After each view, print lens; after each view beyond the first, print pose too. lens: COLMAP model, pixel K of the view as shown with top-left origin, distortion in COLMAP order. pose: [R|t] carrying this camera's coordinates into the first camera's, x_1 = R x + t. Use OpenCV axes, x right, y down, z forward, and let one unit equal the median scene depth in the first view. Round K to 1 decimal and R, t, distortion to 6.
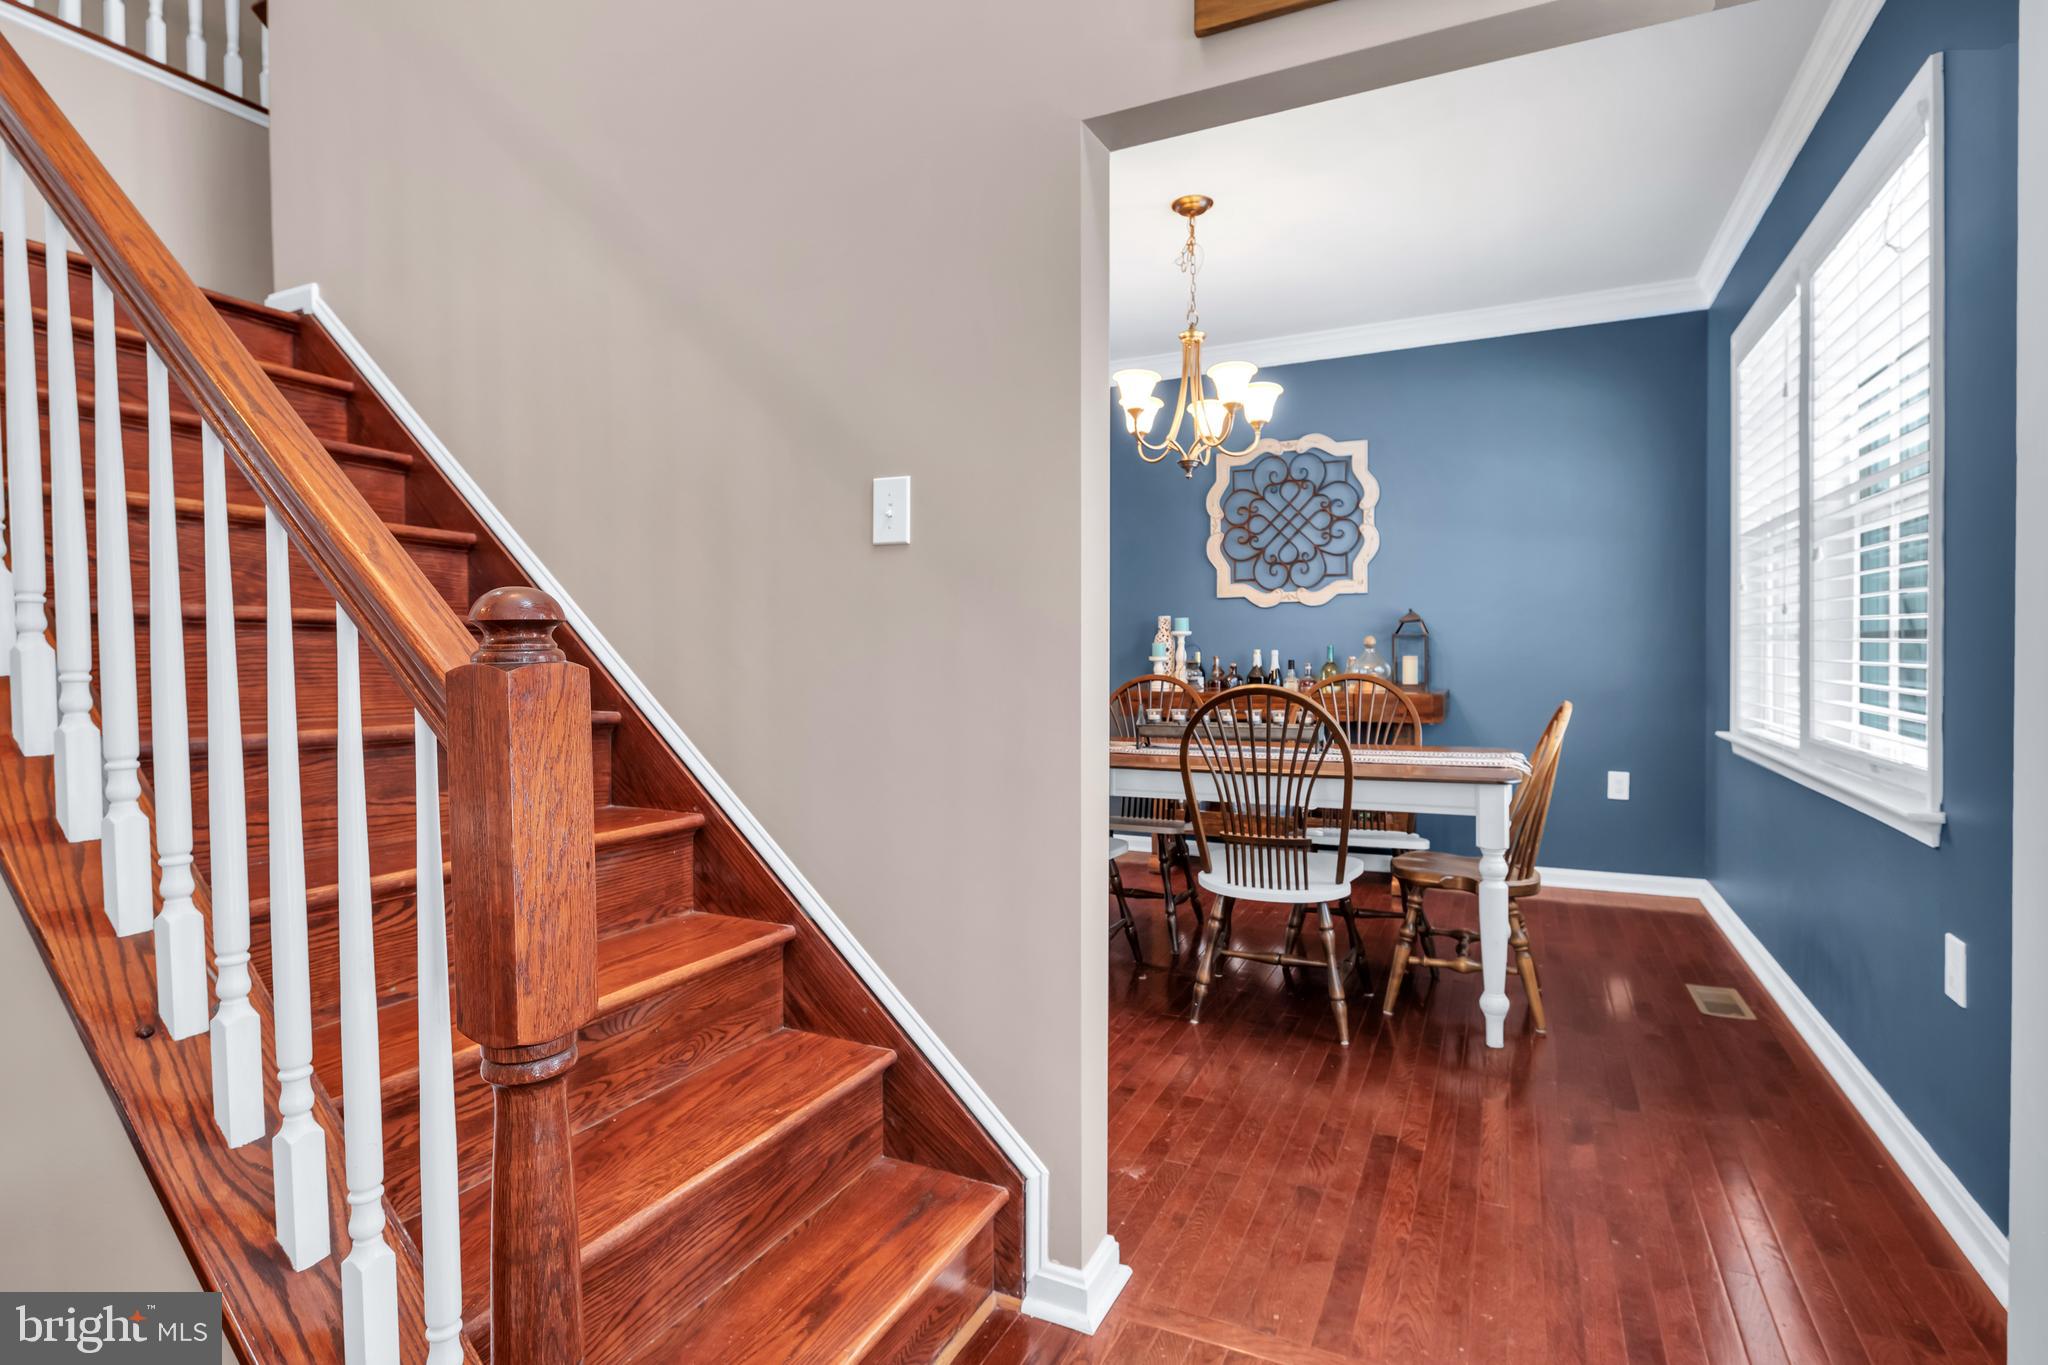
lens RADIAL K [[1009.9, 0, 1022.1], [0, 1009.9, 656.0], [0, 0, 1]] dist [0.001080, -0.000590]
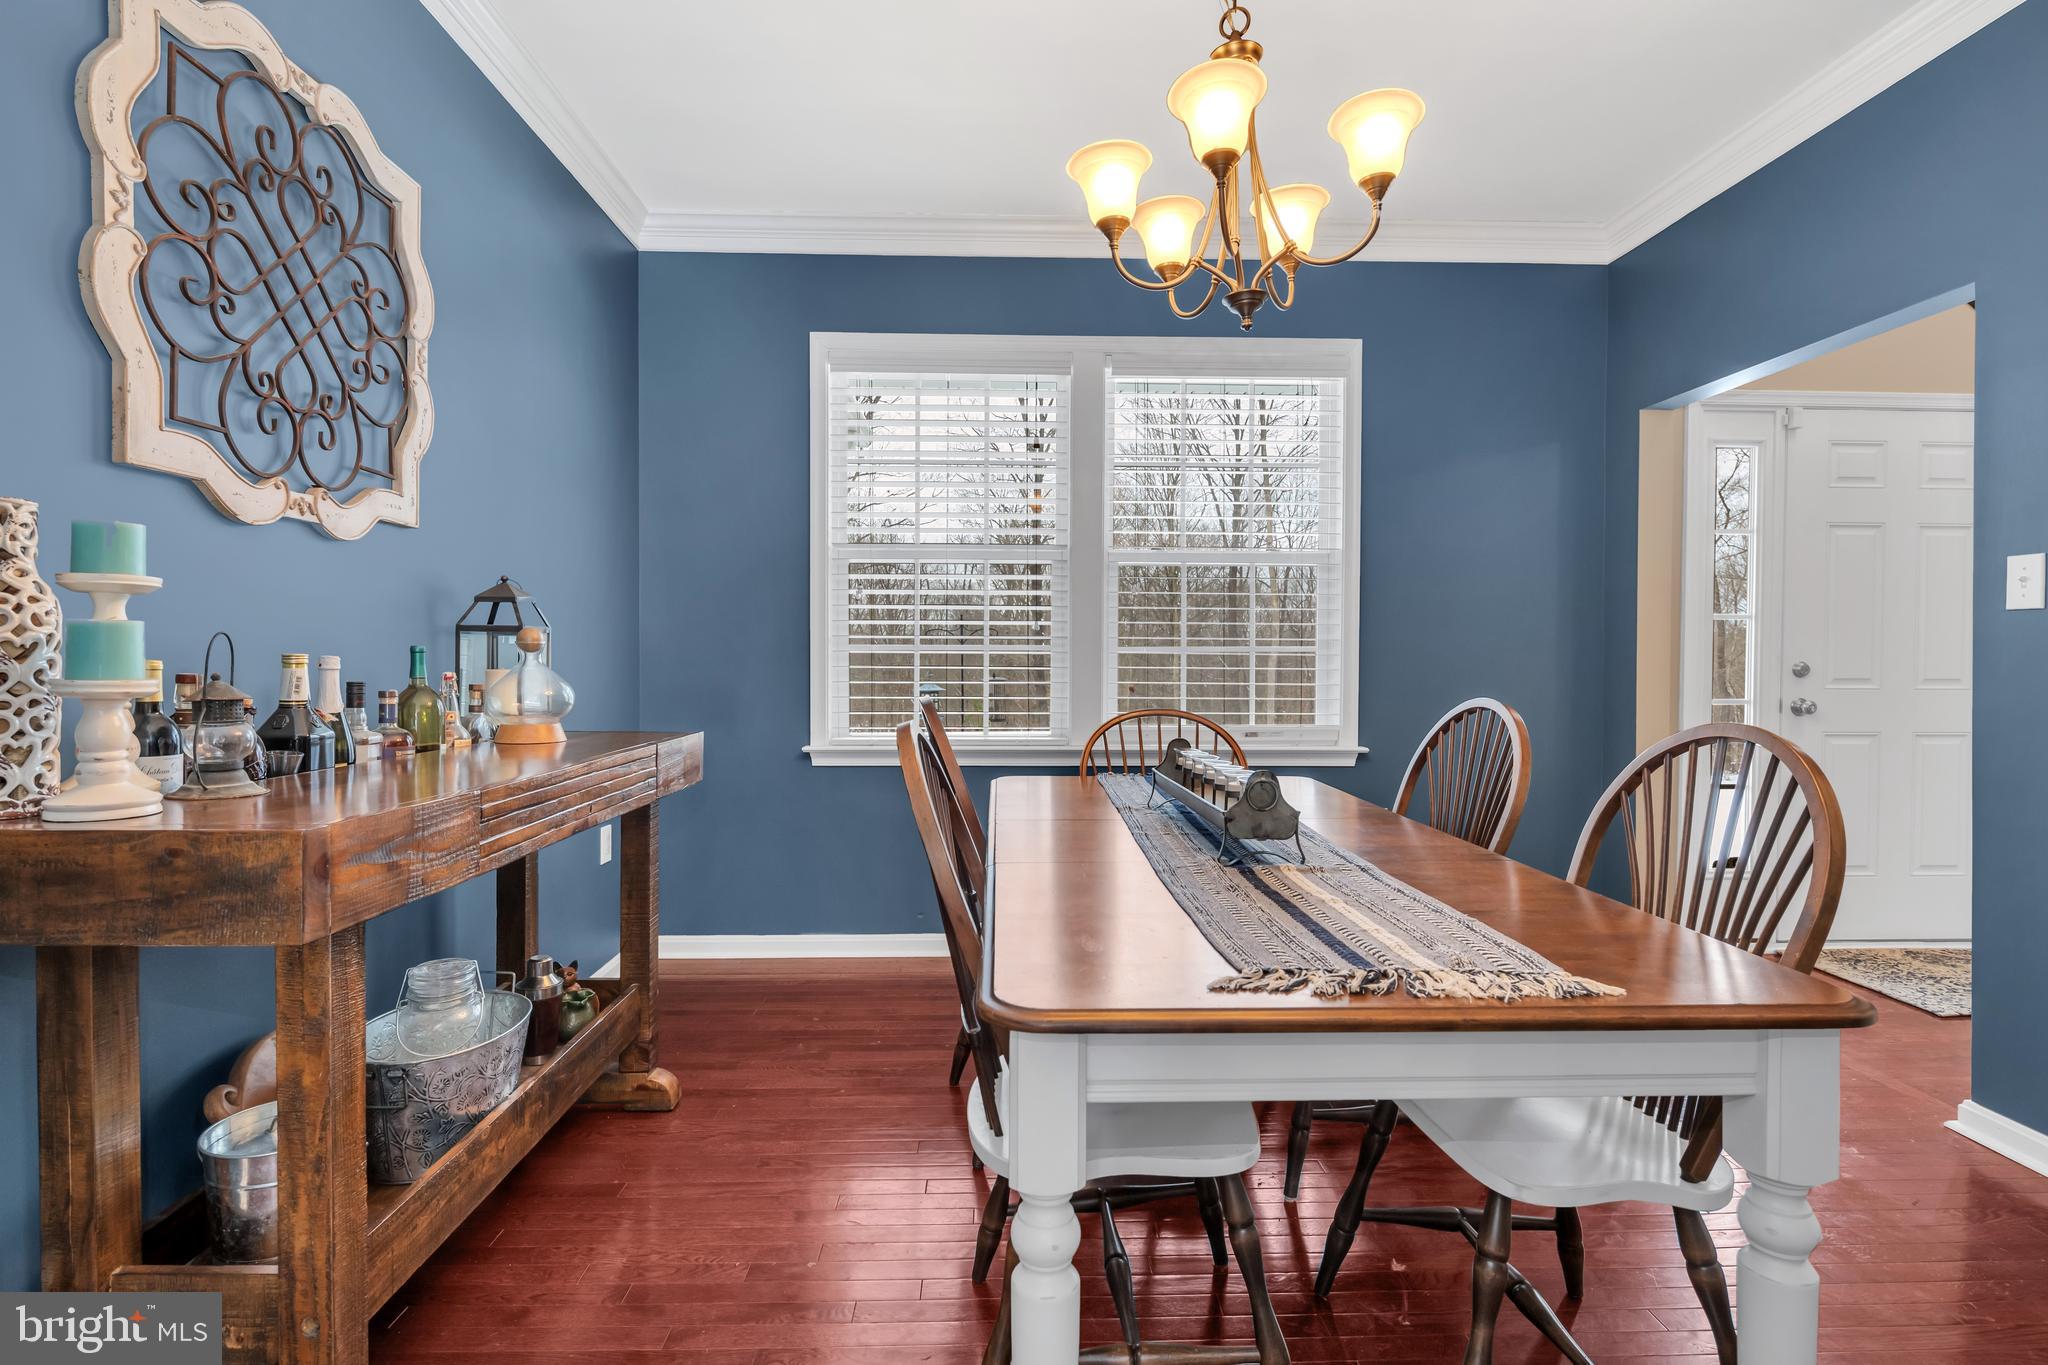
lens RADIAL K [[975.3, 0, 1024.0], [0, 975.3, 682.5], [0, 0, 1]] dist [-0.000693, -0.000319]
pose [[-0.460000, -0.021643, 0.887655, -0.166733], [-0.000050, 0.999704, 0.024349, -0.004908], [-0.887919, 0.011156, -0.459864, 0.963789]]
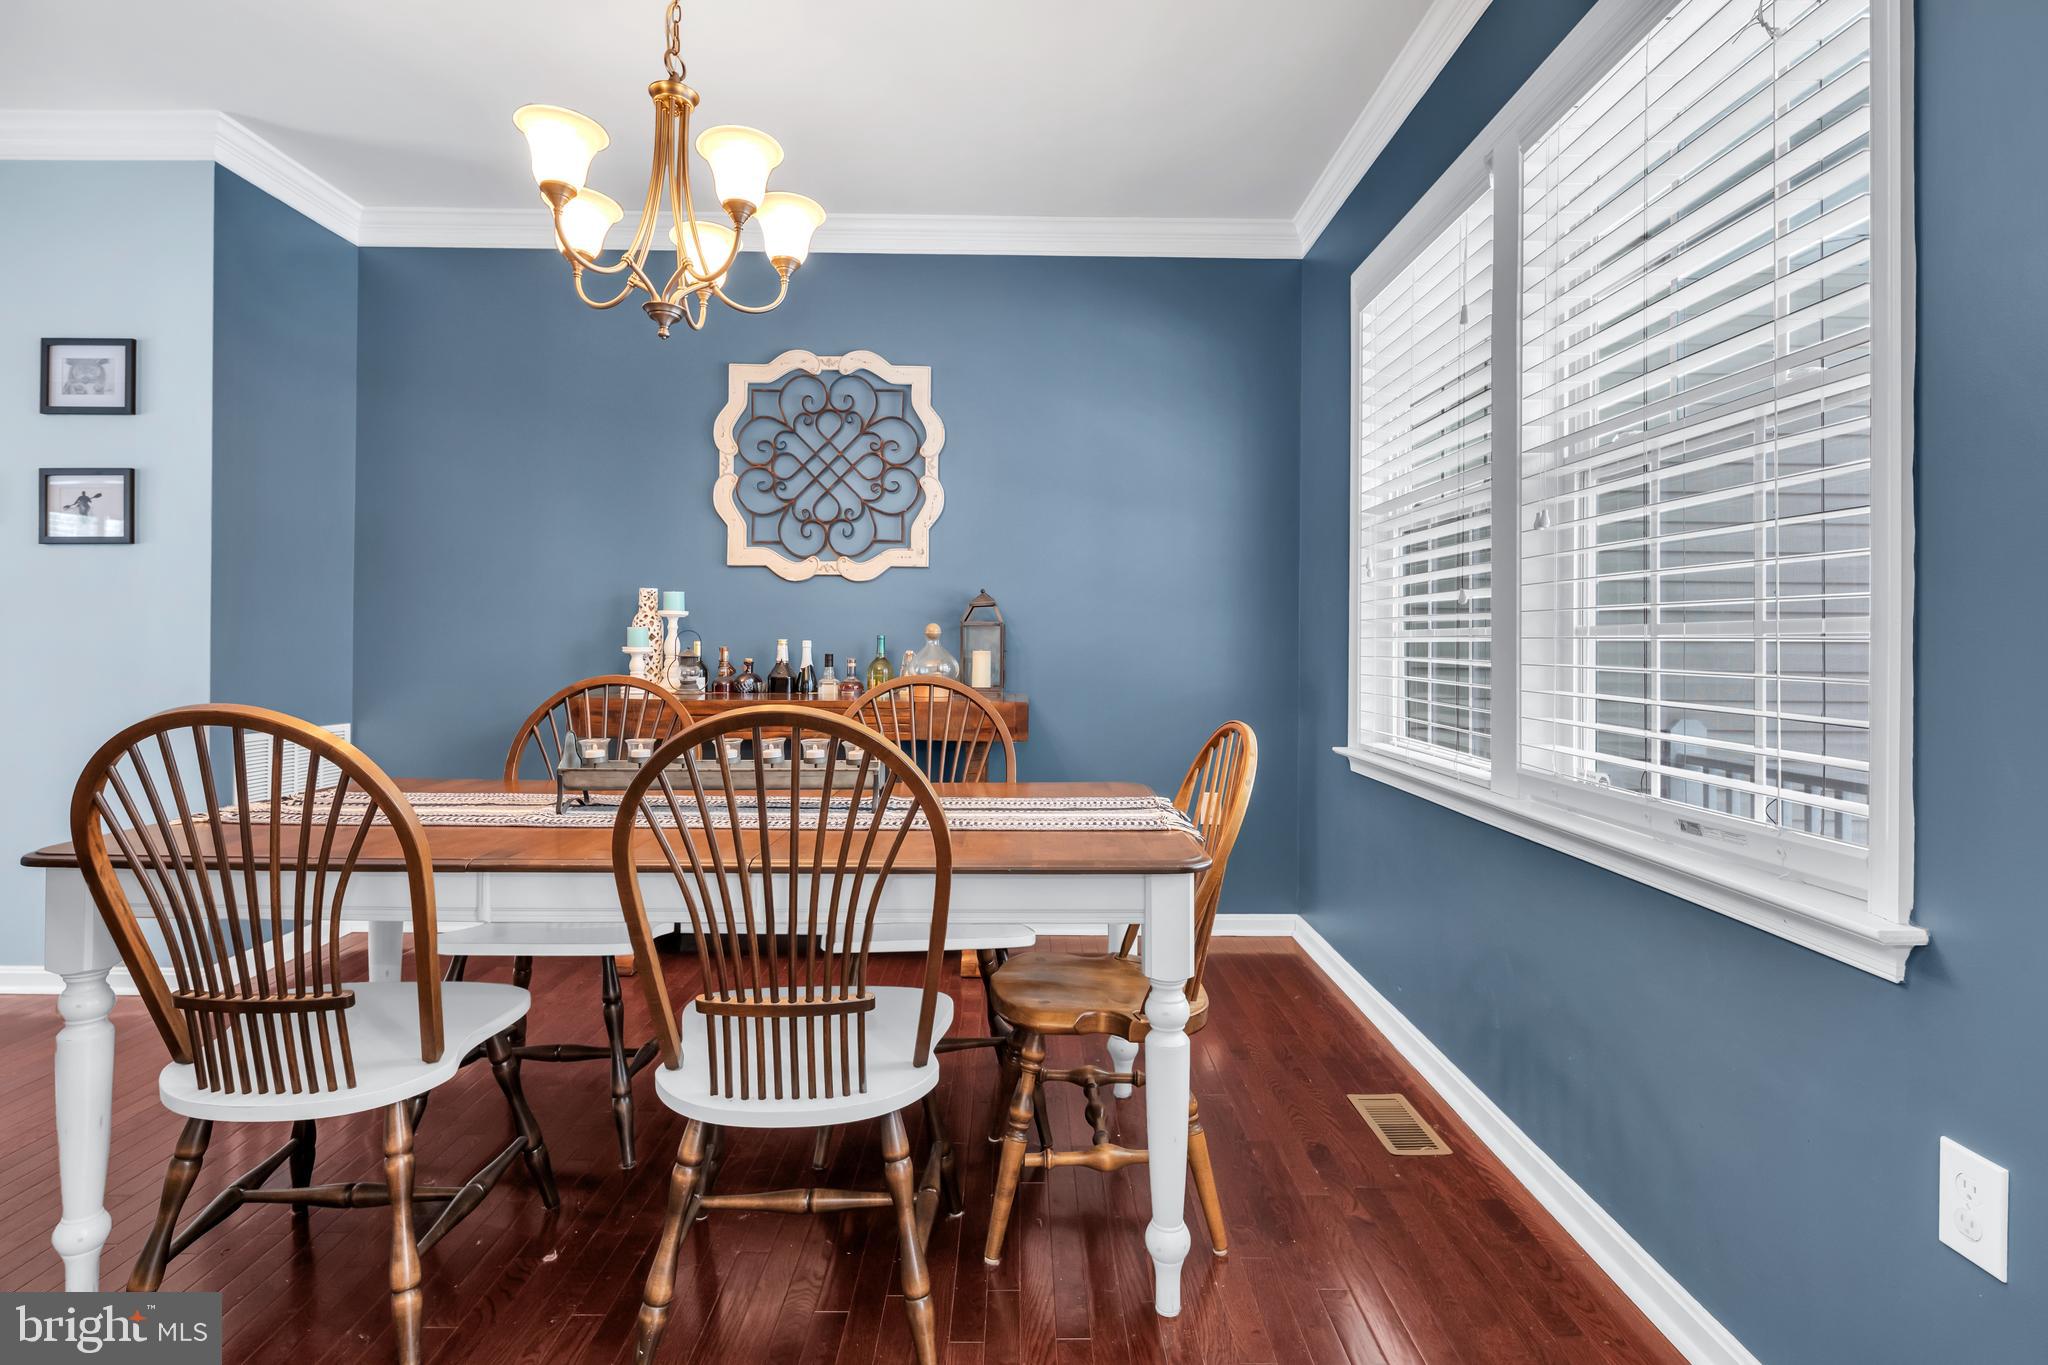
lens RADIAL K [[1009.9, 0, 1022.1], [0, 1009.9, 656.0], [0, 0, 1]] dist [0.001080, -0.000590]
pose [[0.897326, 0.010692, 0.441238, 0.070119], [-0.014380, 0.999884, 0.005015, -0.000345], [-0.441133, -0.010845, 0.897376, 0.285239]]
